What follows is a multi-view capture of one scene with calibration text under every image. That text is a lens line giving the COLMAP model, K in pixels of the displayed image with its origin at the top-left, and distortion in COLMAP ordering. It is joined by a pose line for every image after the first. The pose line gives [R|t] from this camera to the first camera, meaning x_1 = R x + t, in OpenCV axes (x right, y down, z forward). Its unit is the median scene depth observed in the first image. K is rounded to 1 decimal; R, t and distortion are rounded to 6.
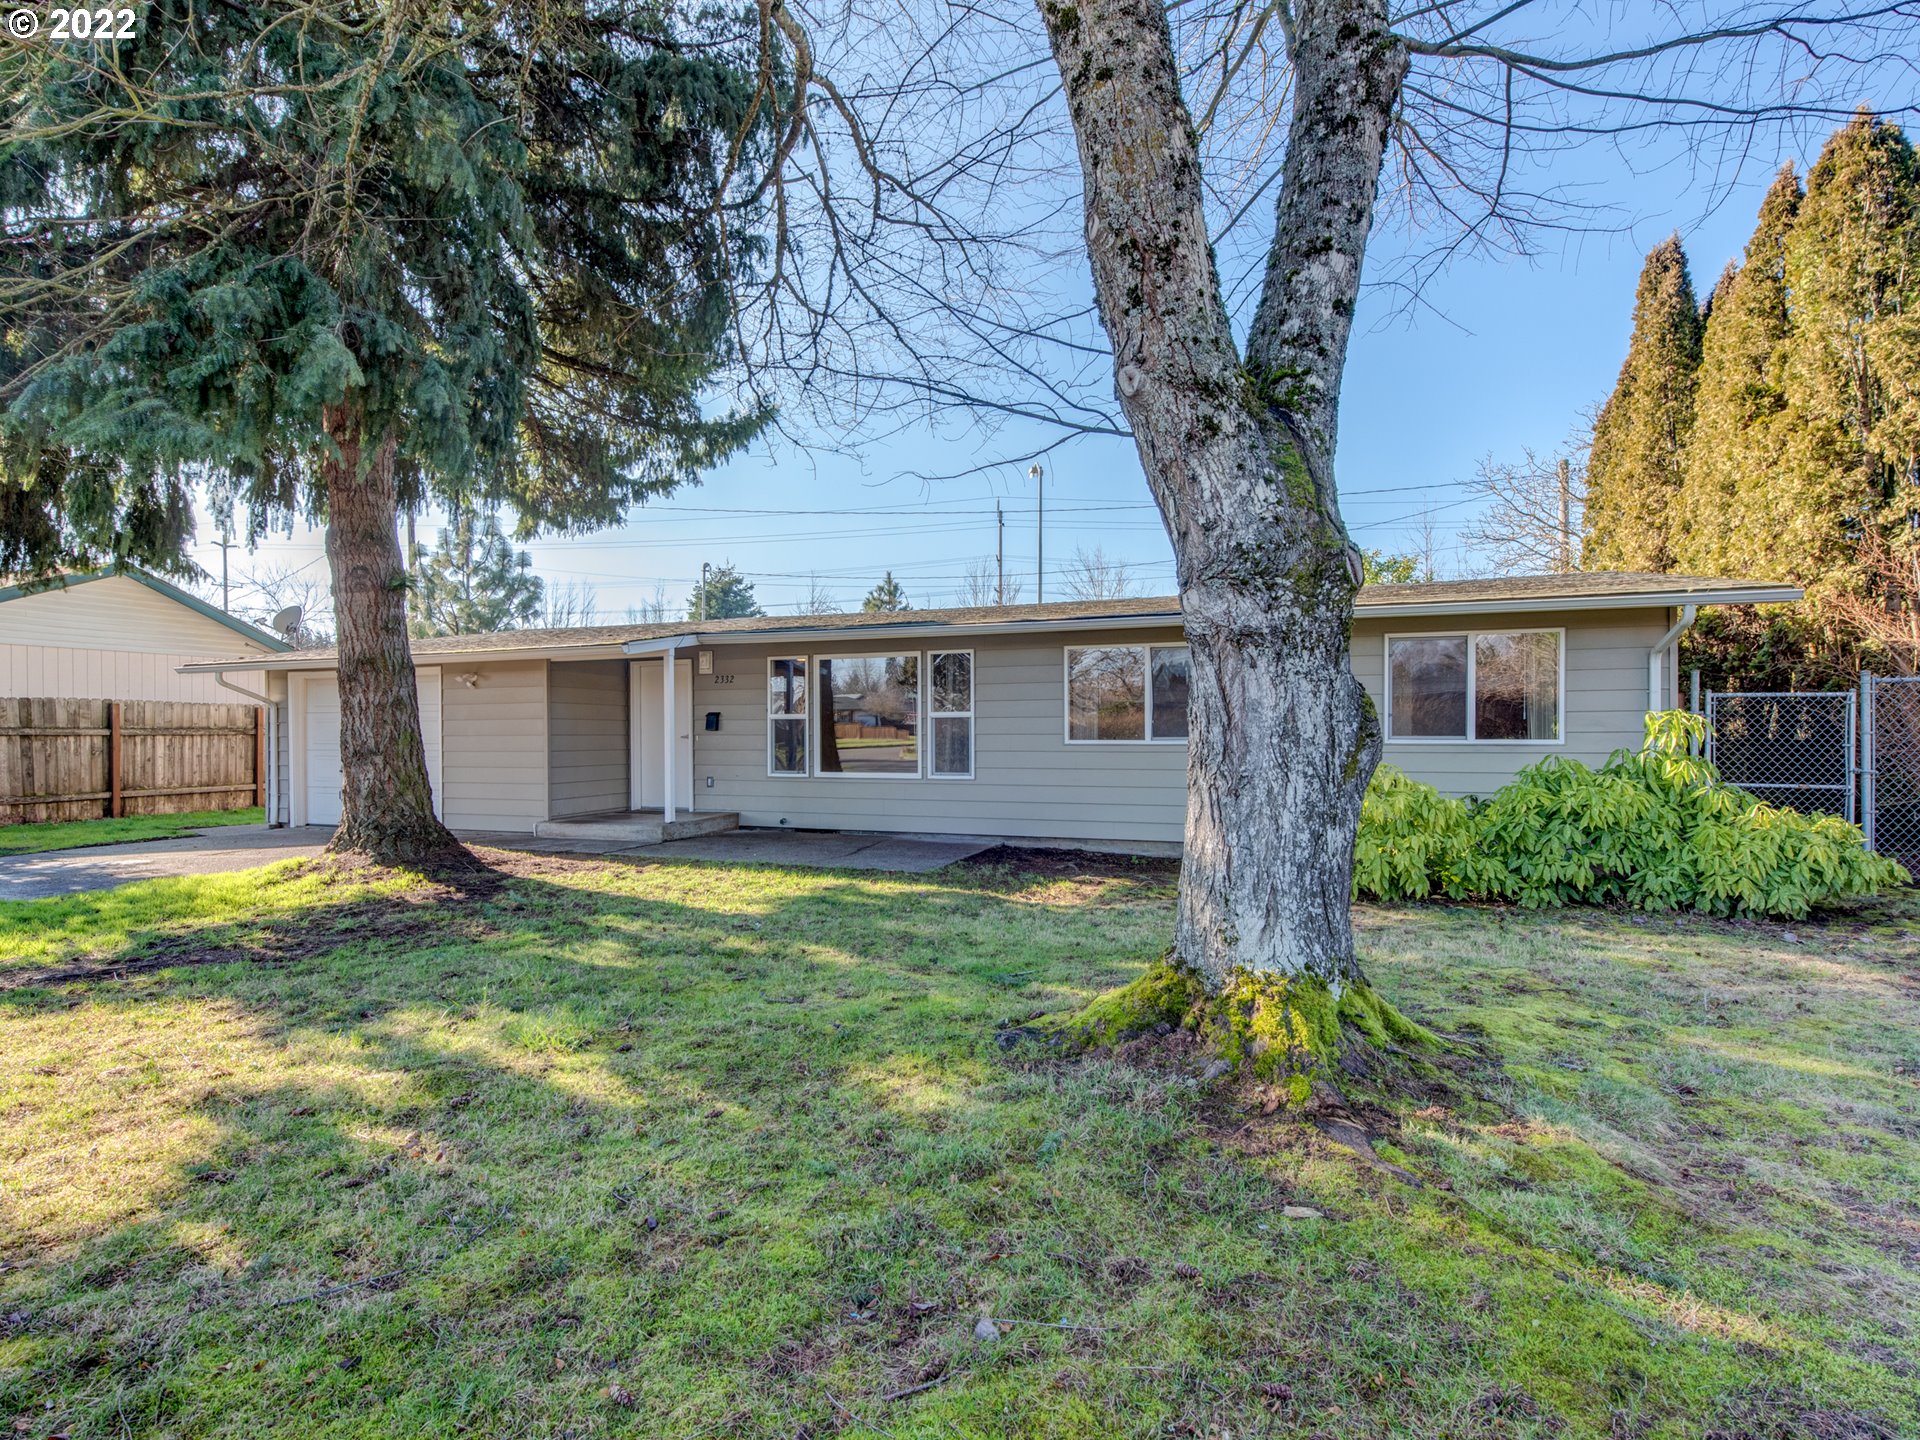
lens RADIAL K [[875.9, 0, 971.6], [0, 875.9, 783.0], [0, 0, 1]] dist [0.002834, -0.000248]
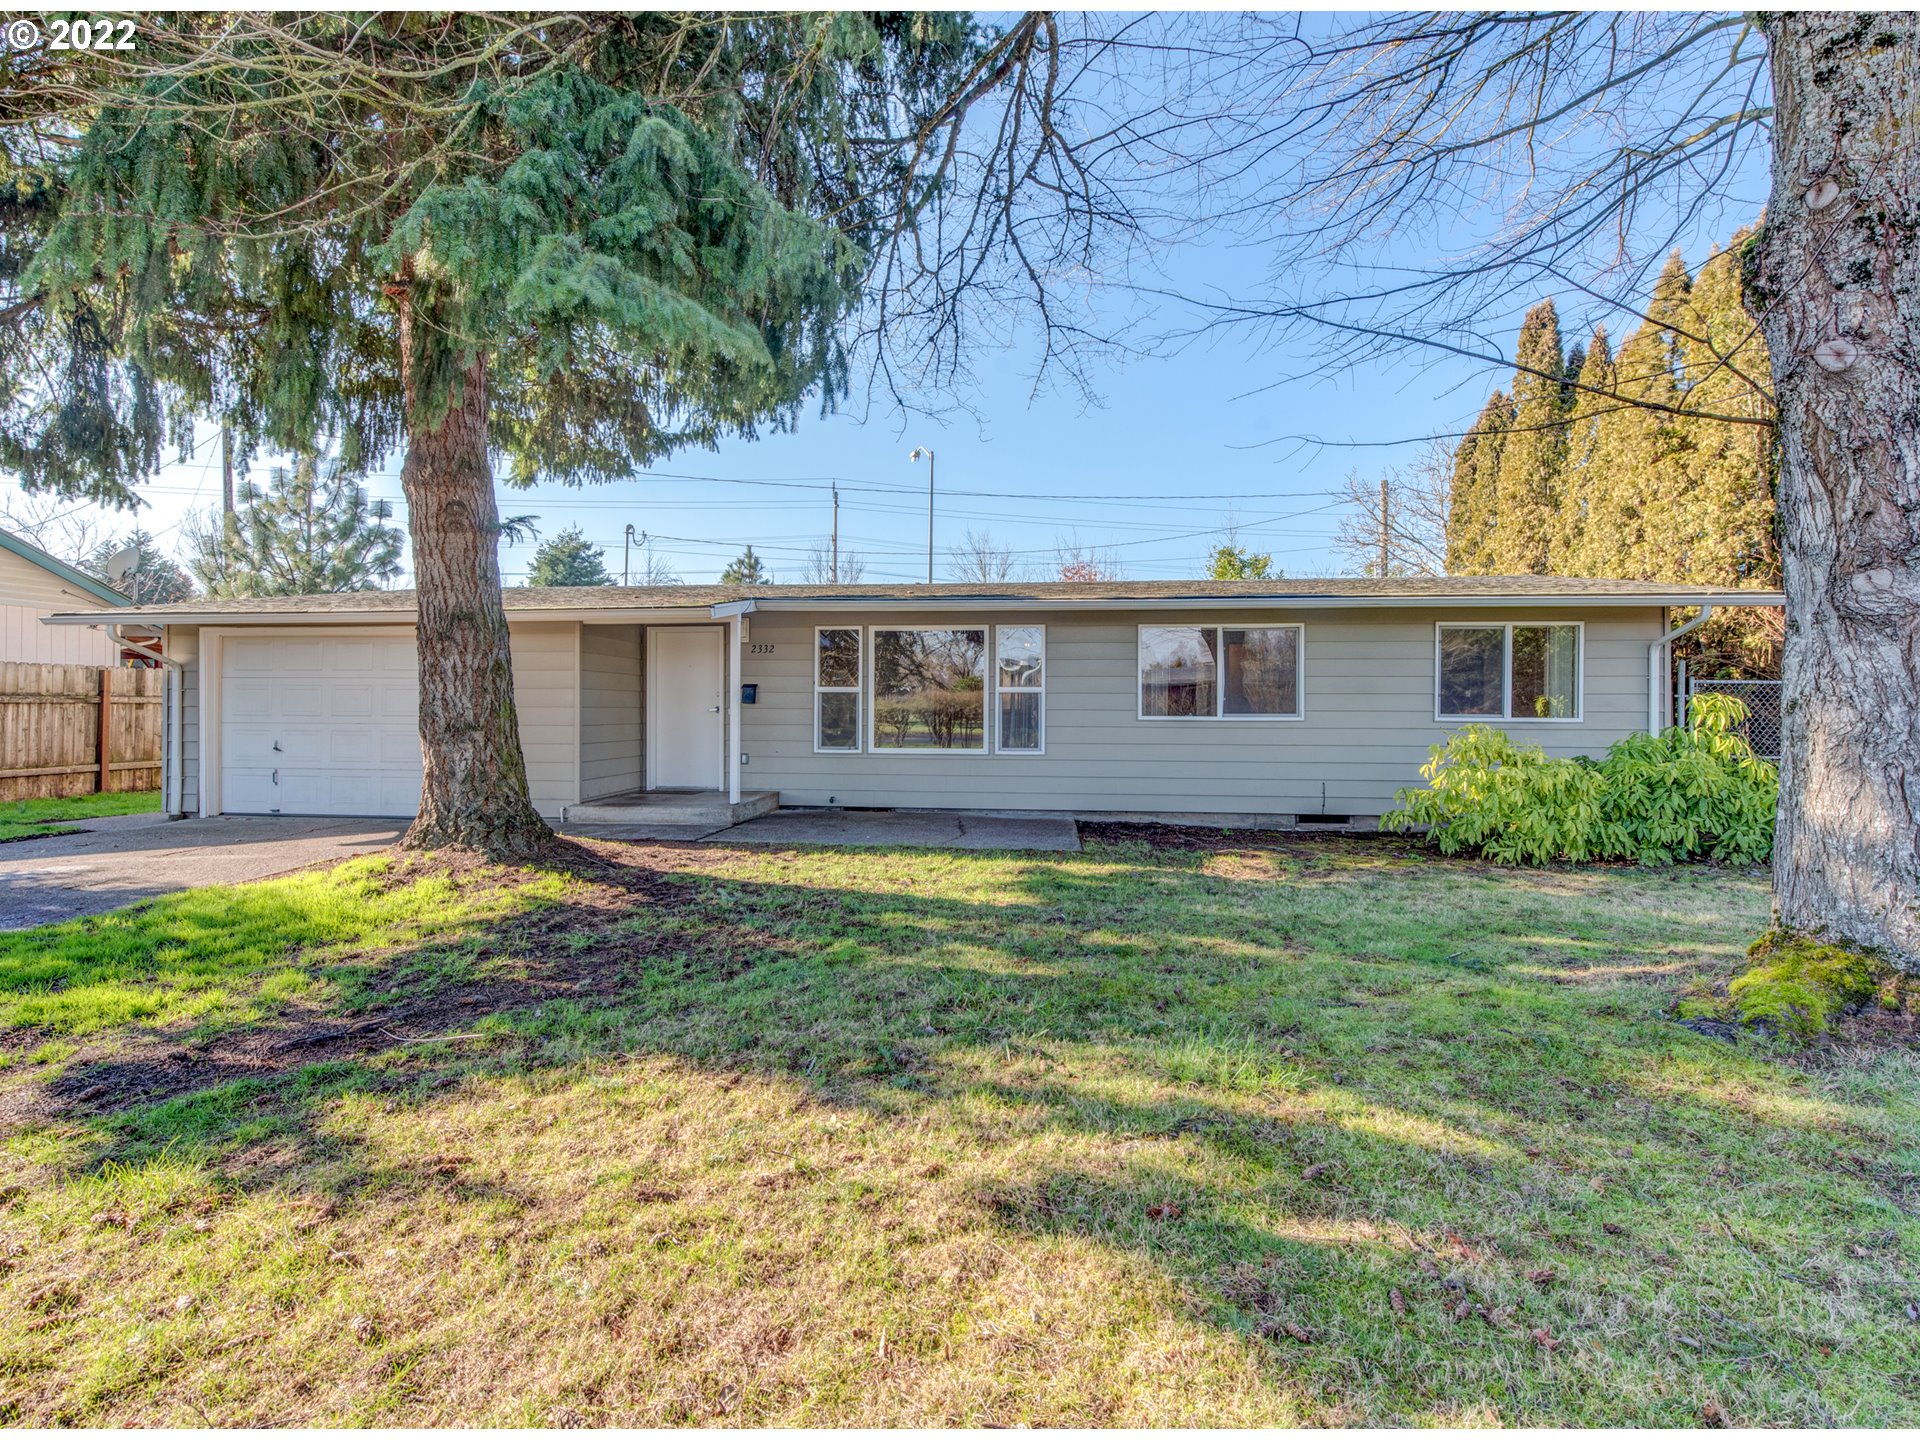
lens RADIAL K [[833.6, 0, 960.0], [0, 833.6, 747.7], [0, 0, 1]] dist [0.003765, -0.001274]
pose [[0.973346, -0.003240, 0.229318, -0.291002], [0.005422, 0.999946, -0.008884, -0.003999], [-0.229277, 0.009891, 0.973311, 0.091010]]
